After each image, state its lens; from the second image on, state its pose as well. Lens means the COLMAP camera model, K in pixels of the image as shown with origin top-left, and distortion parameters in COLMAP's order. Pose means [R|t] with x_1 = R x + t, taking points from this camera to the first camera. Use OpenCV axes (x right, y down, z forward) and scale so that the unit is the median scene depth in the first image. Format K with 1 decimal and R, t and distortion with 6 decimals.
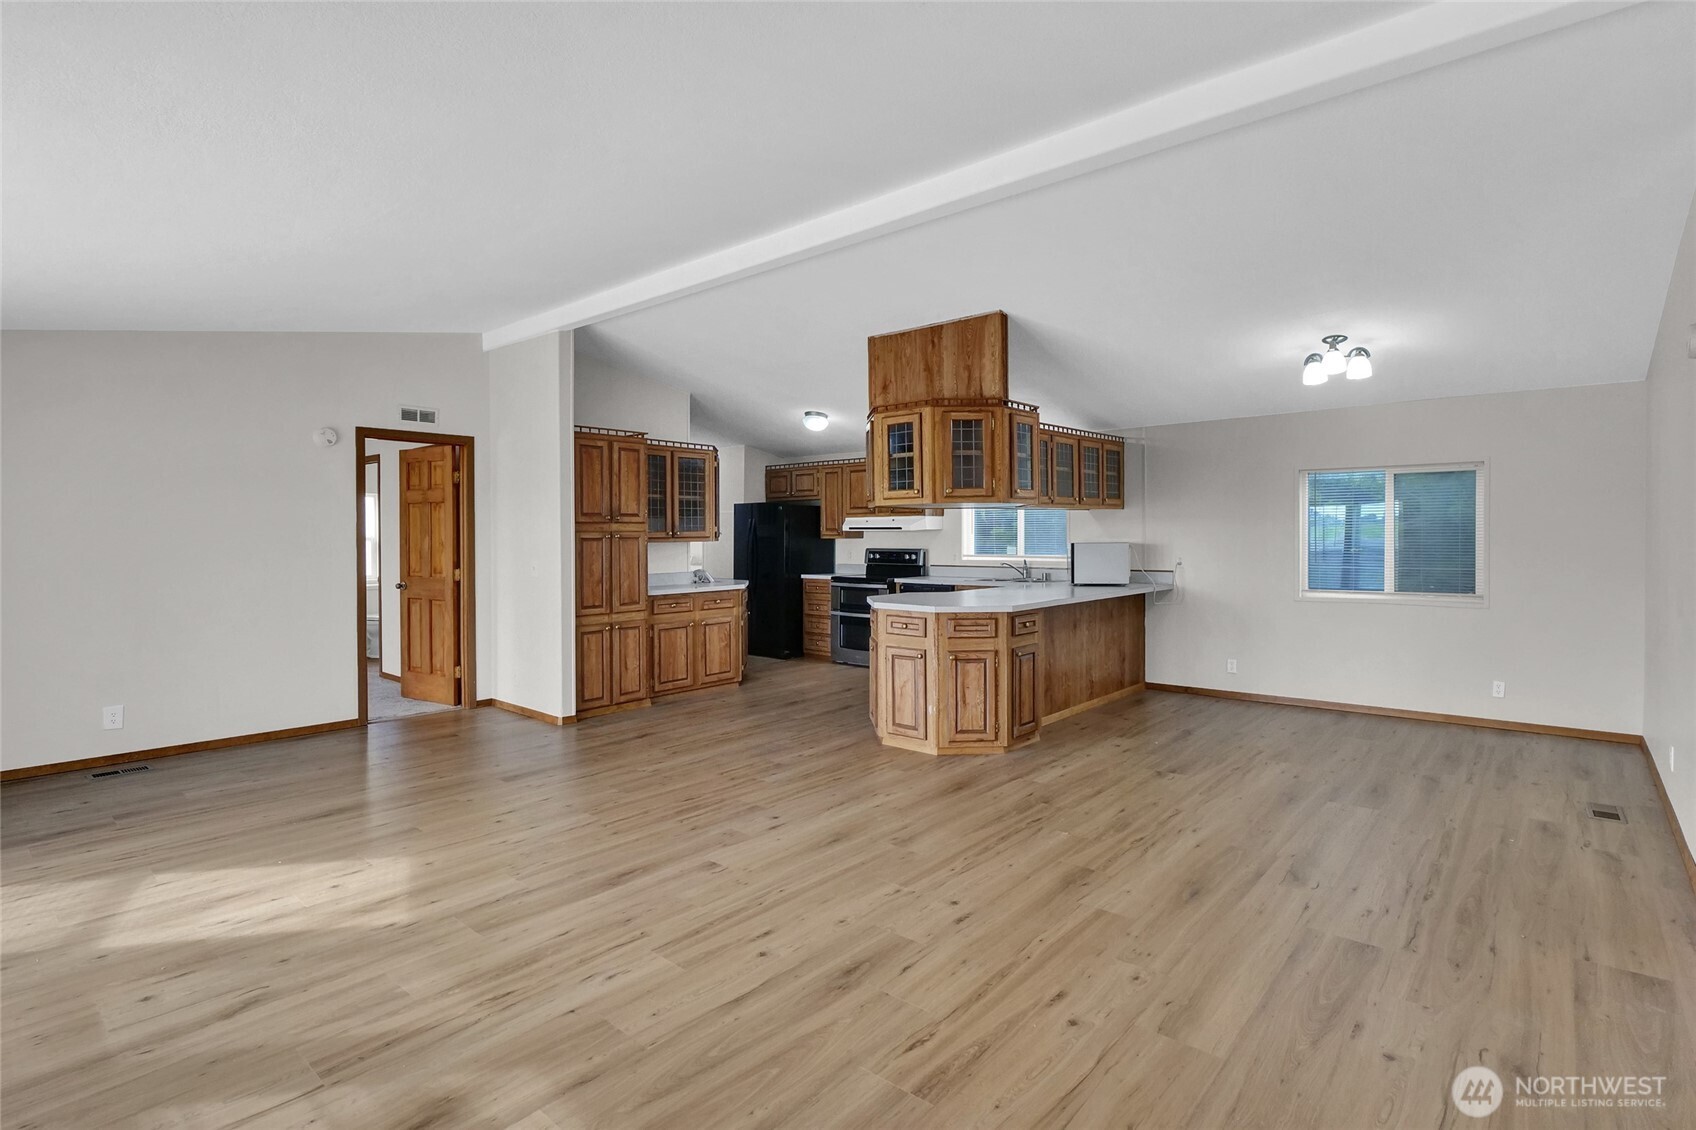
lens RADIAL K [[825.6, 0, 847.6], [0, 825.6, 548.1], [0, 0, 1]] dist [-0.017503, 0.002467]
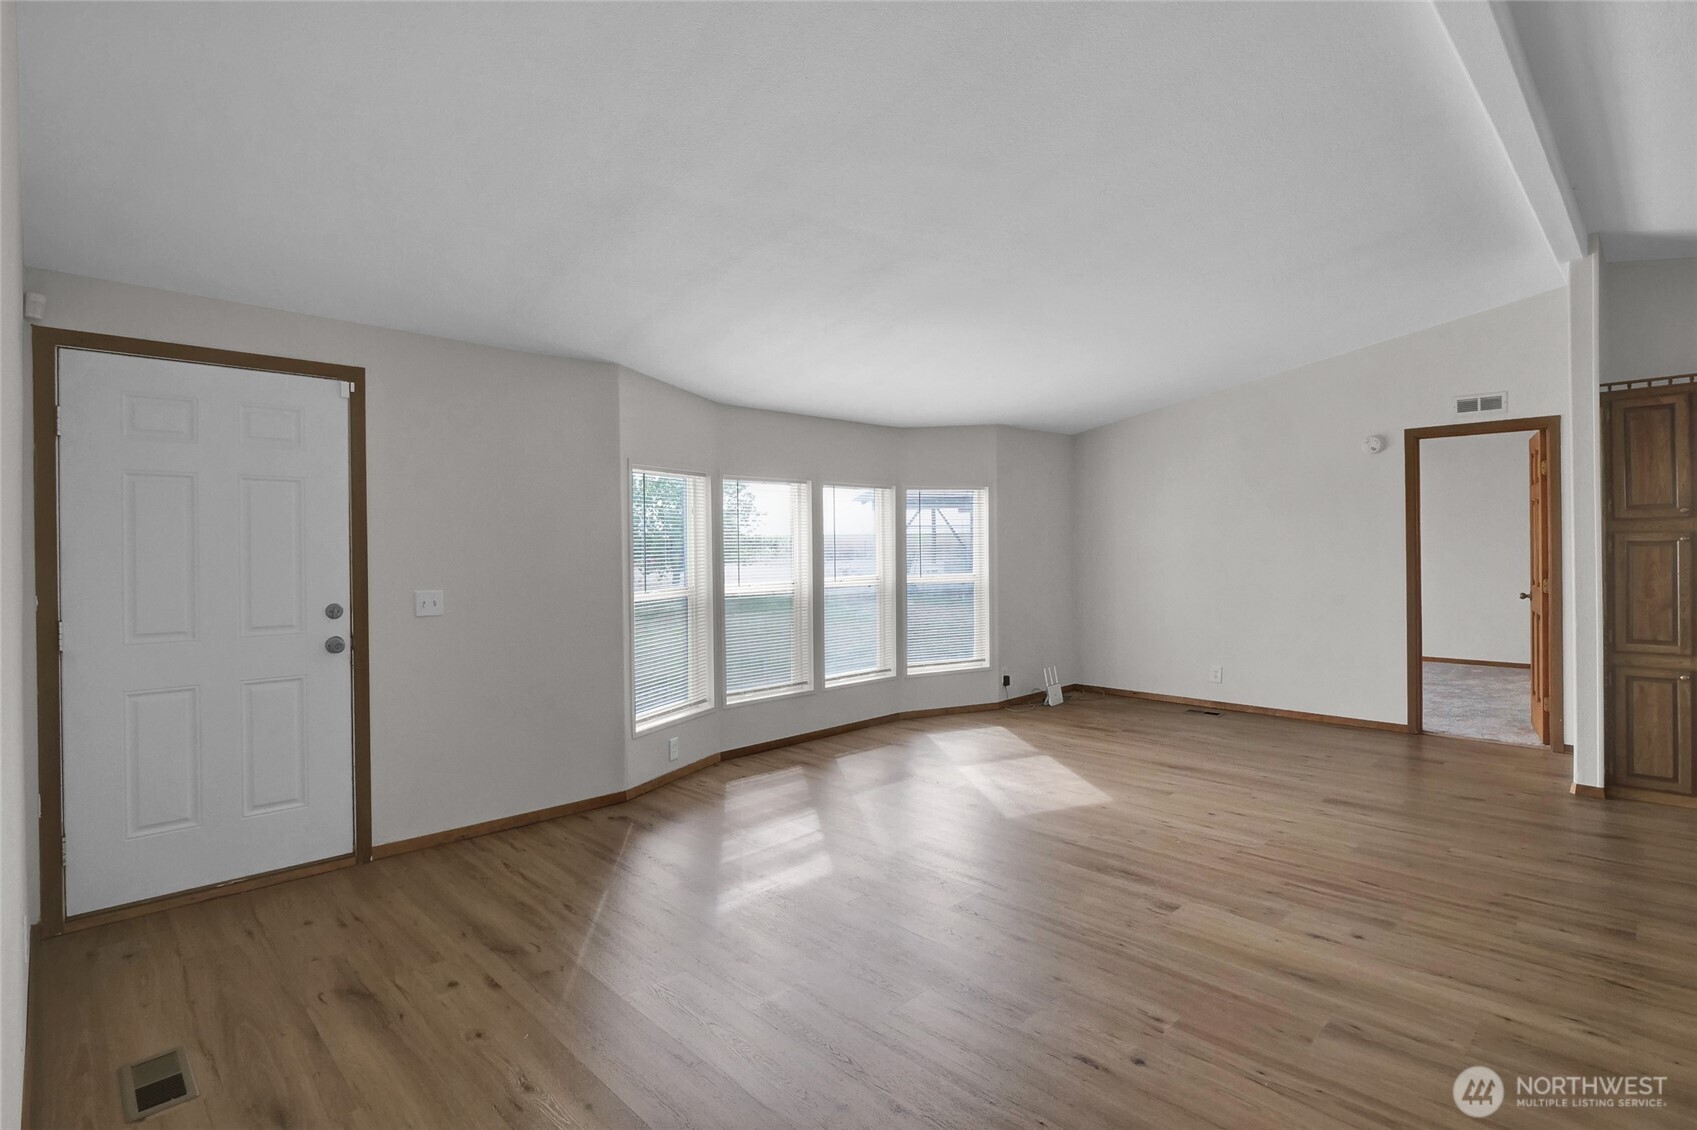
lens RADIAL K [[826.1, 0, 848.0], [0, 826.1, 545.6], [0, 0, 1]] dist [-0.017503, 0.002467]
pose [[-0.082951, 0.004298, -0.996544, 0.504447], [-0.003967, 0.999981, 0.004643, -0.010922], [0.996546, 0.004339, -0.082932, 0.474007]]
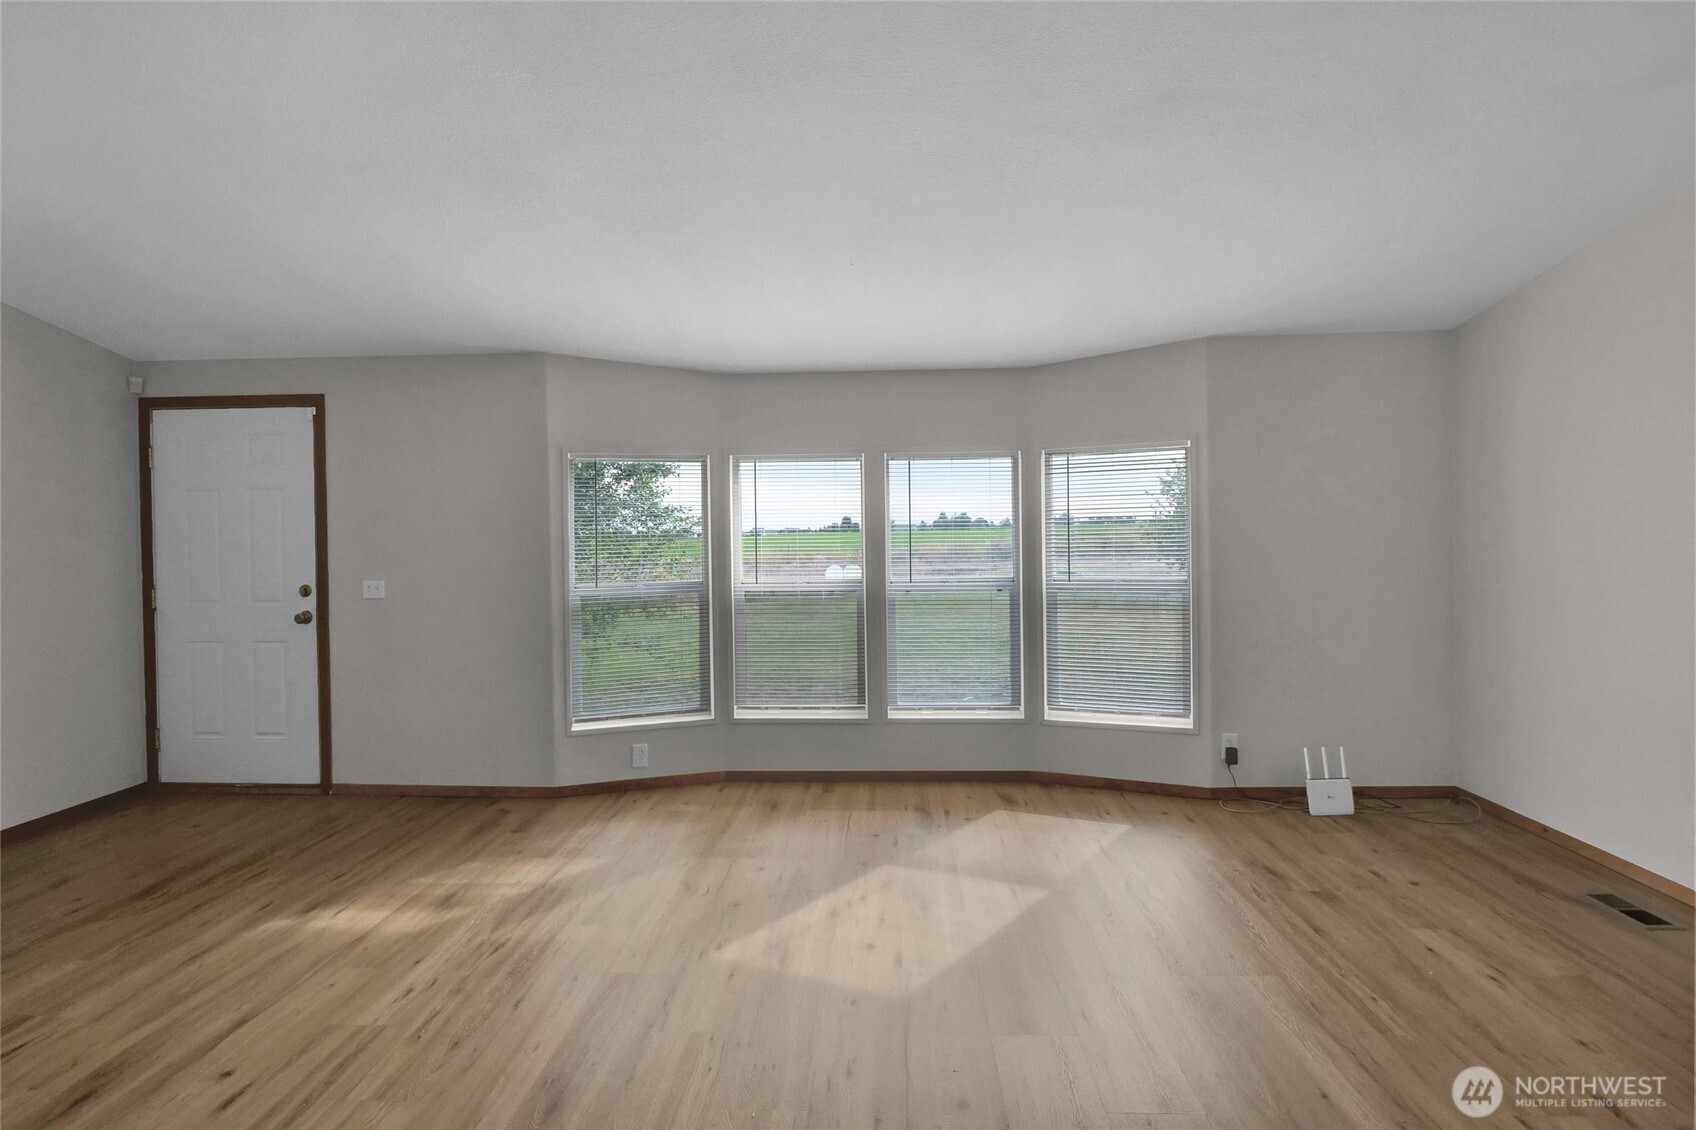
lens RADIAL K [[825.6, 0, 845.0], [0, 825.6, 560.5], [0, 0, 1]] dist [-0.017503, 0.002467]
pose [[-0.782768, 0.027748, -0.621695, -0.049948], [0.004784, 0.999244, 0.038575, -0.014329], [0.622295, 0.027221, -0.782309, 1.017586]]
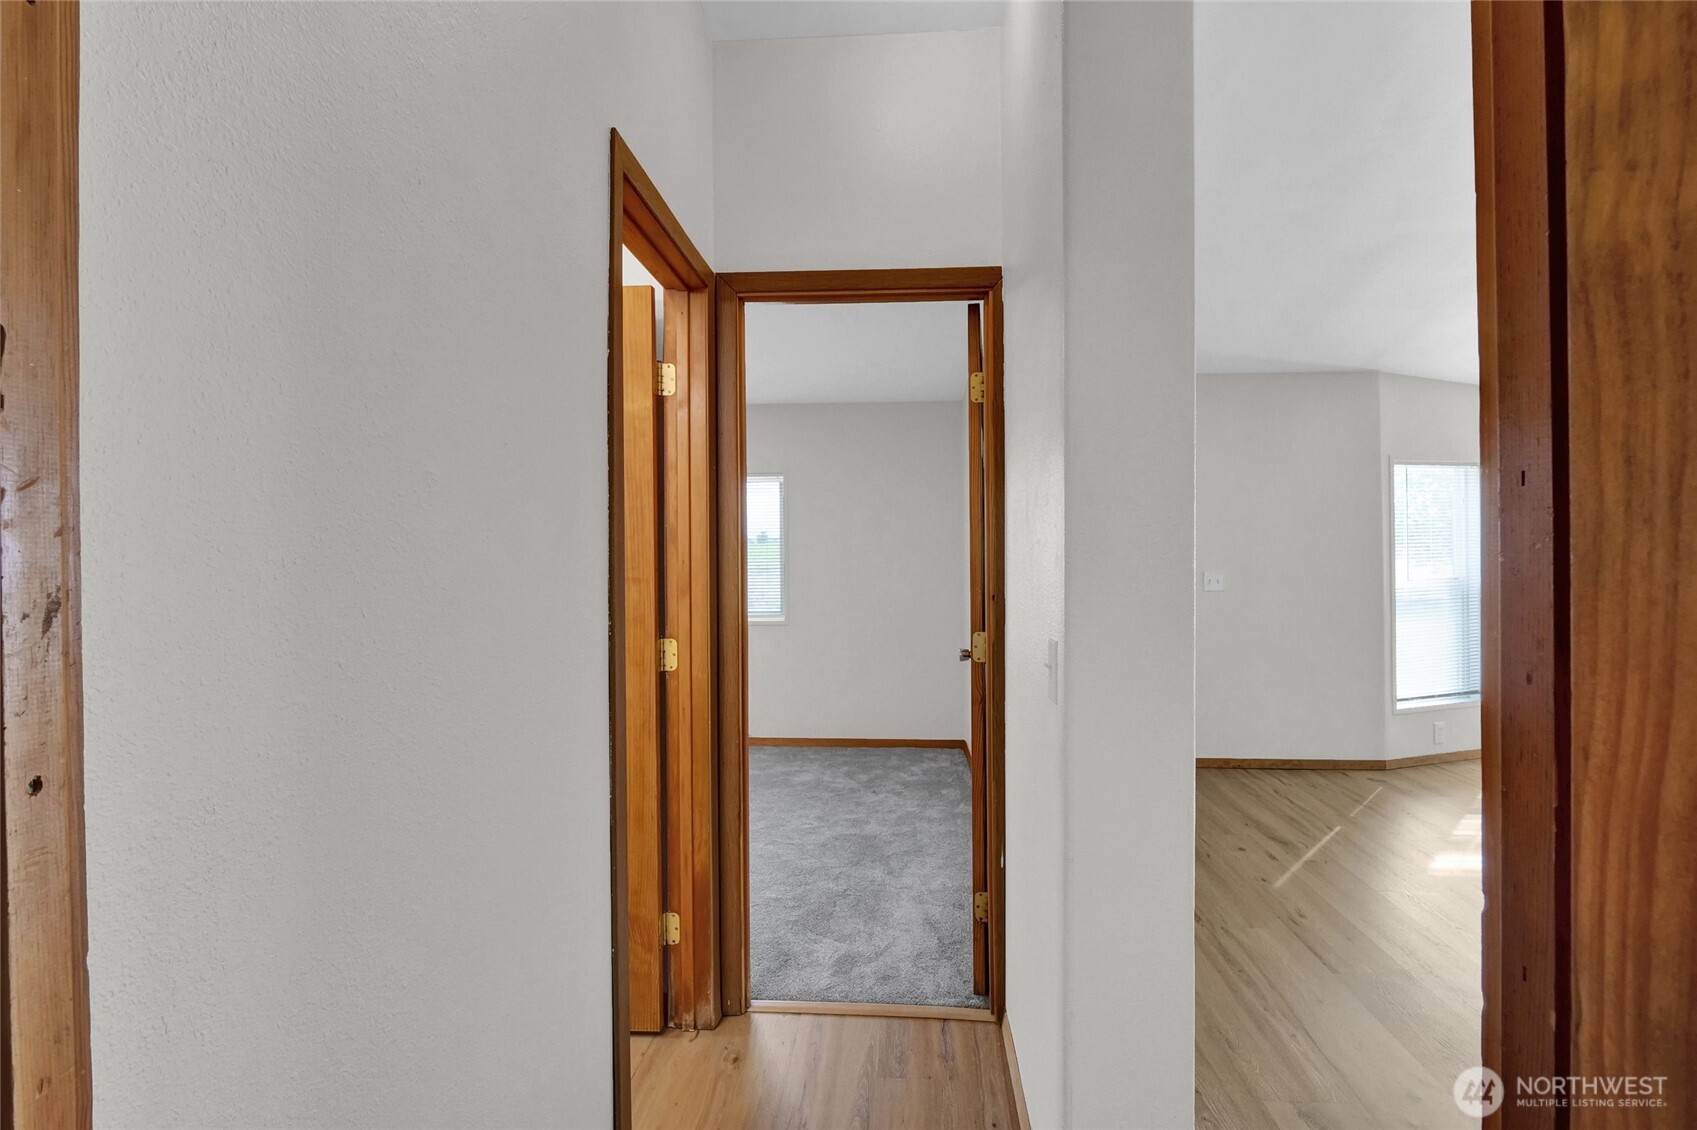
lens RADIAL K [[826.1, 0, 850.4], [0, 826.1, 546.4], [0, 0, 1]] dist [-0.017503, 0.002467]
pose [[-0.800868, 0.013434, -0.598690, 0.716160], [0.004870, 0.999861, 0.015921, -0.012348], [0.598821, 0.009835, -0.800822, 0.554551]]
